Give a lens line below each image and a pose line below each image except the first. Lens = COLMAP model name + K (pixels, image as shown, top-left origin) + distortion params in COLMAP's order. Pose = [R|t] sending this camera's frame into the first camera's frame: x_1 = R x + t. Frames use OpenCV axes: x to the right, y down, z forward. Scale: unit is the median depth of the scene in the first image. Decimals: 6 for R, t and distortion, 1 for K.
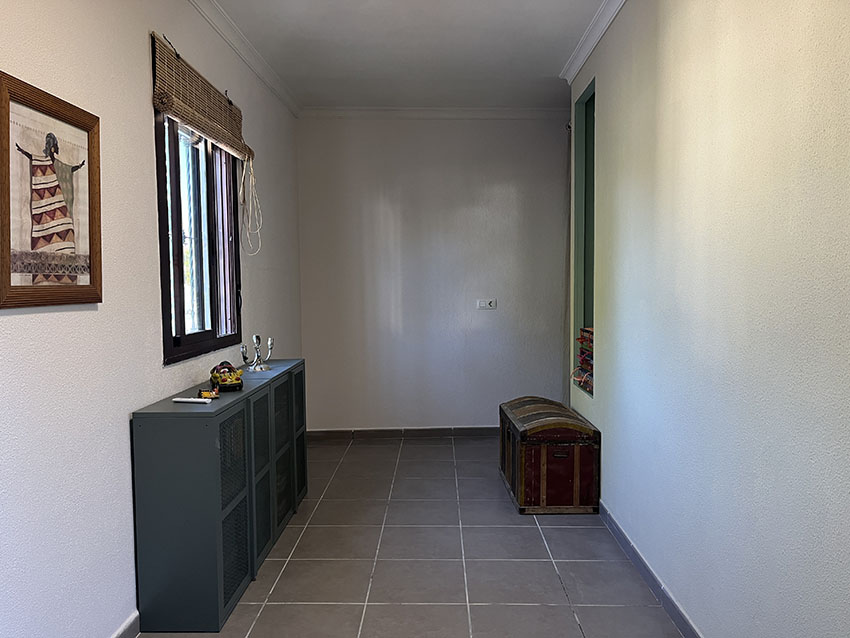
lens RADIAL K [[642.6, 0, 426.8], [0, 642.6, 319.2], [0, 0, 1]] dist [0.035749, -0.048571]
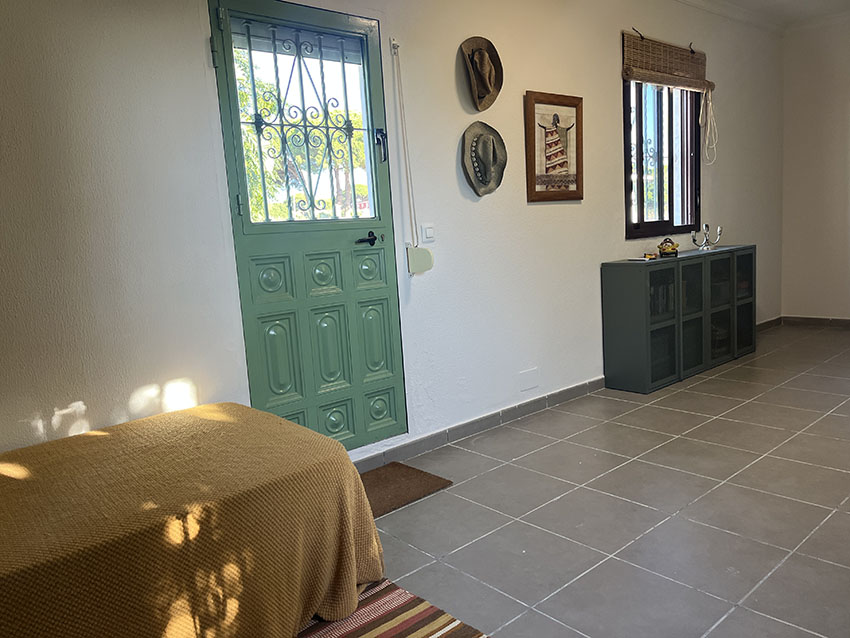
lens RADIAL K [[642.6, 0, 425.2], [0, 642.6, 320.6], [0, 0, 1]] dist [0.035749, -0.048571]
pose [[0.668020, 0.071385, -0.740712, 0.637636], [0.016160, 0.993762, 0.110346, 0.116490], [0.743968, -0.085683, 0.662699, -0.642867]]
